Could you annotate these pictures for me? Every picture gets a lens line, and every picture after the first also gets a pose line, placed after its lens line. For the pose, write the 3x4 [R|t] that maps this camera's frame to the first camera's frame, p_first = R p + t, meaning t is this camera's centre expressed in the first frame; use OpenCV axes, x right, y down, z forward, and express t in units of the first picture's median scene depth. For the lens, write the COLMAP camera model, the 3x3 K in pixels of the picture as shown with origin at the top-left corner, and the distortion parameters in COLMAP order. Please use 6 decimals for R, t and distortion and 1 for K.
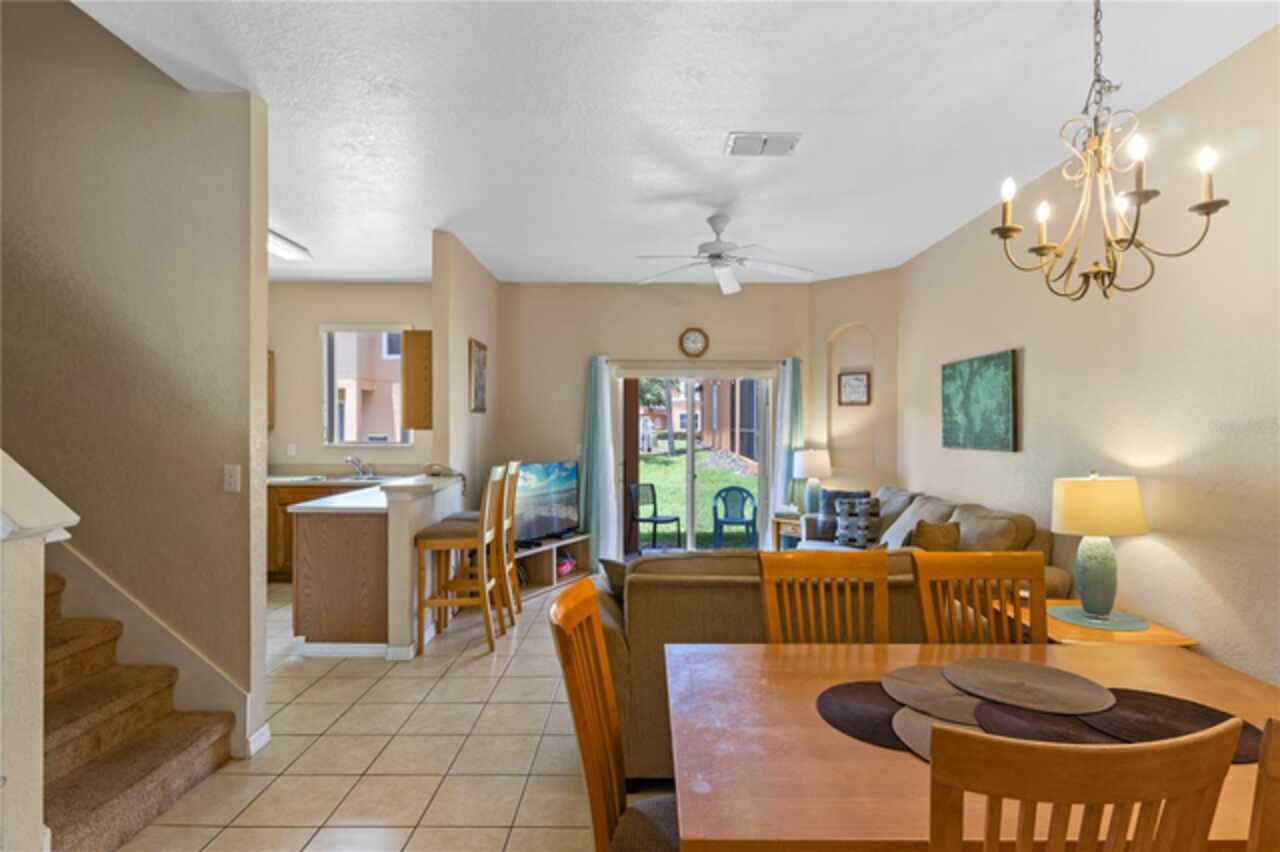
lens RADIAL K [[641.3, 0, 644.1], [0, 641.3, 428.0], [0, 0, 1]] dist [-0.001524, -0.000085]
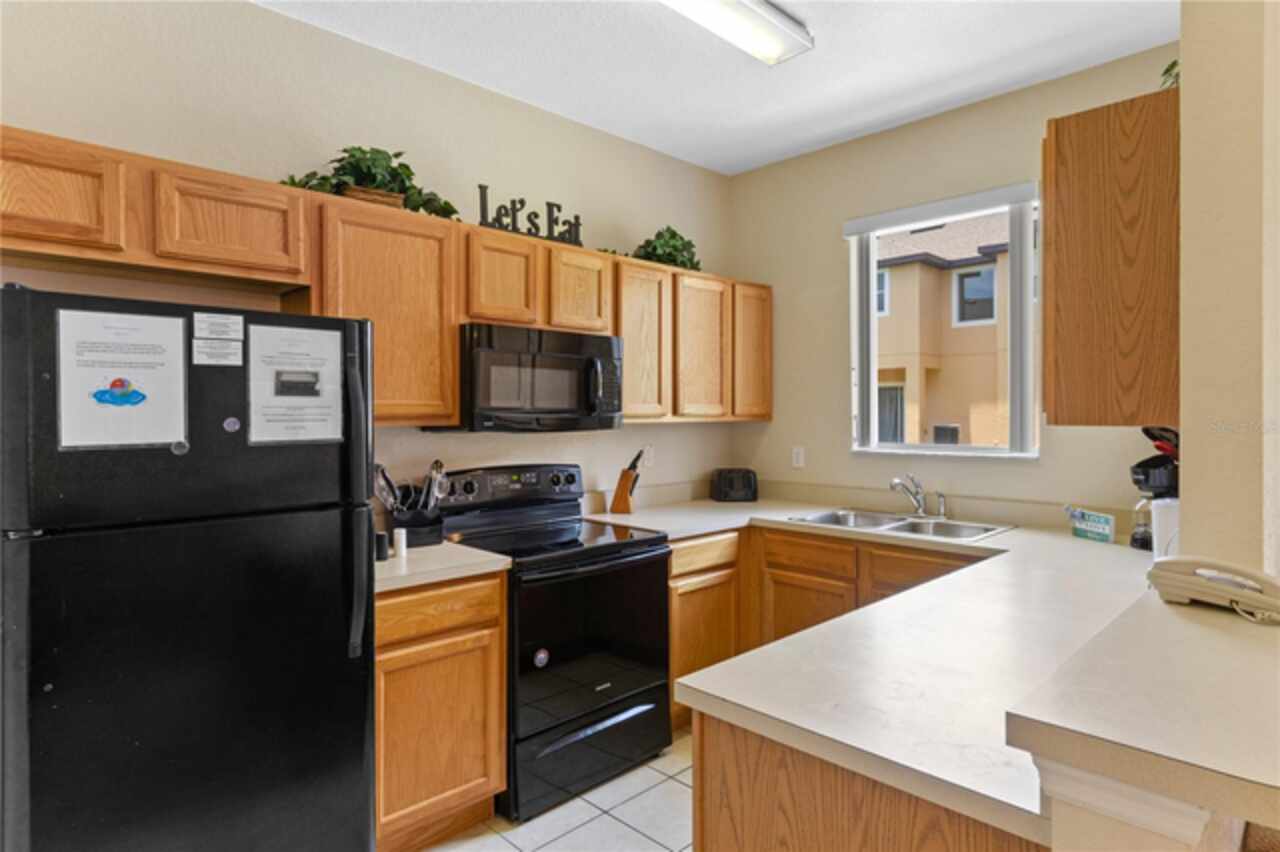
lens RADIAL K [[706.5, 0, 651.6], [0, 706.5, 421.3], [0, 0, 1]] dist [0.004413, 0.000459]
pose [[0.706155, 0.001557, -0.708055, -0.218712], [0.006381, 0.999943, 0.008562, -0.003612], [0.708028, -0.010564, 0.706105, 0.506713]]
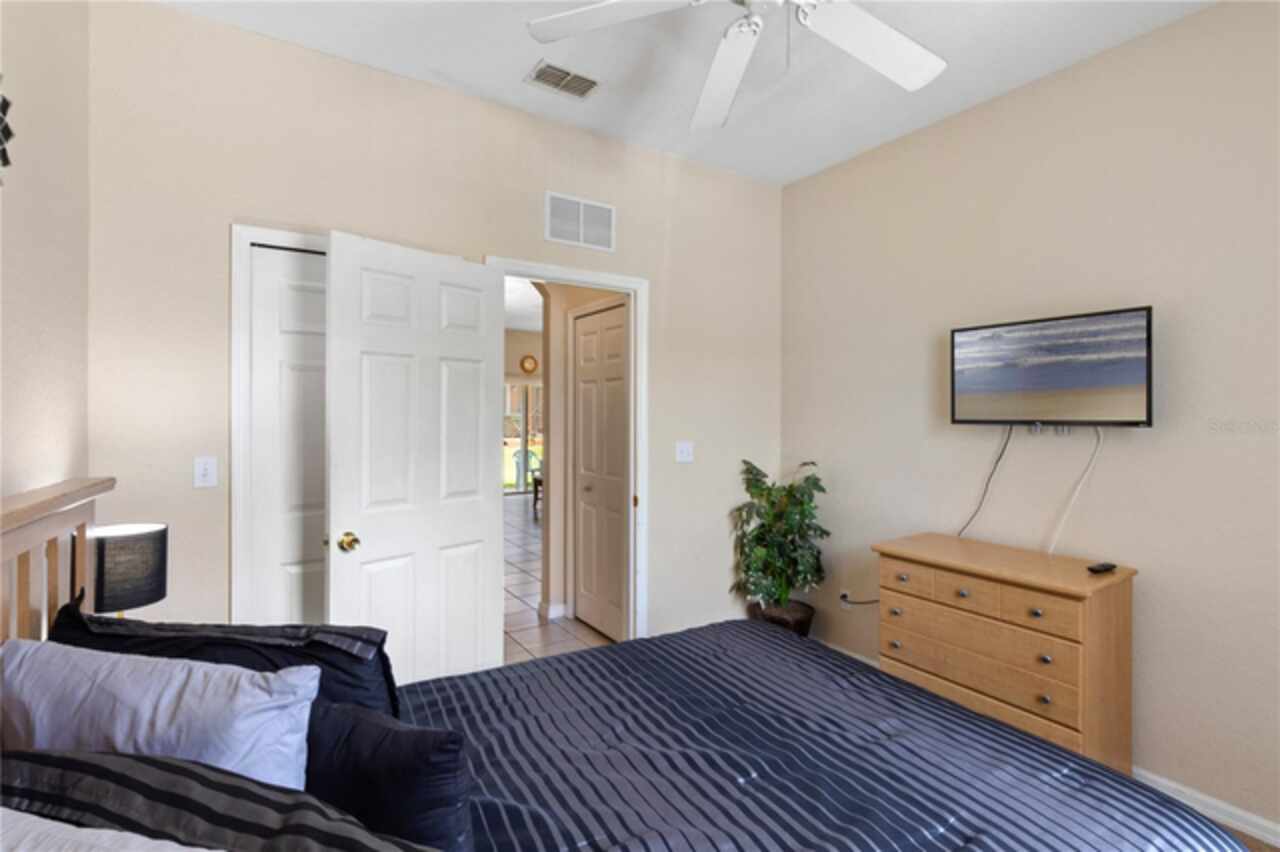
lens RADIAL K [[581.1, 0, 638.2], [0, 581.1, 417.8], [0, 0, 1]] dist [0.001177, -0.000020]
pose [[0.840772, -0.003912, 0.541375, -0.572451], [0.002714, 0.999992, 0.003012, 0.010232], [-0.541382, -0.001064, 0.840776, -0.535047]]
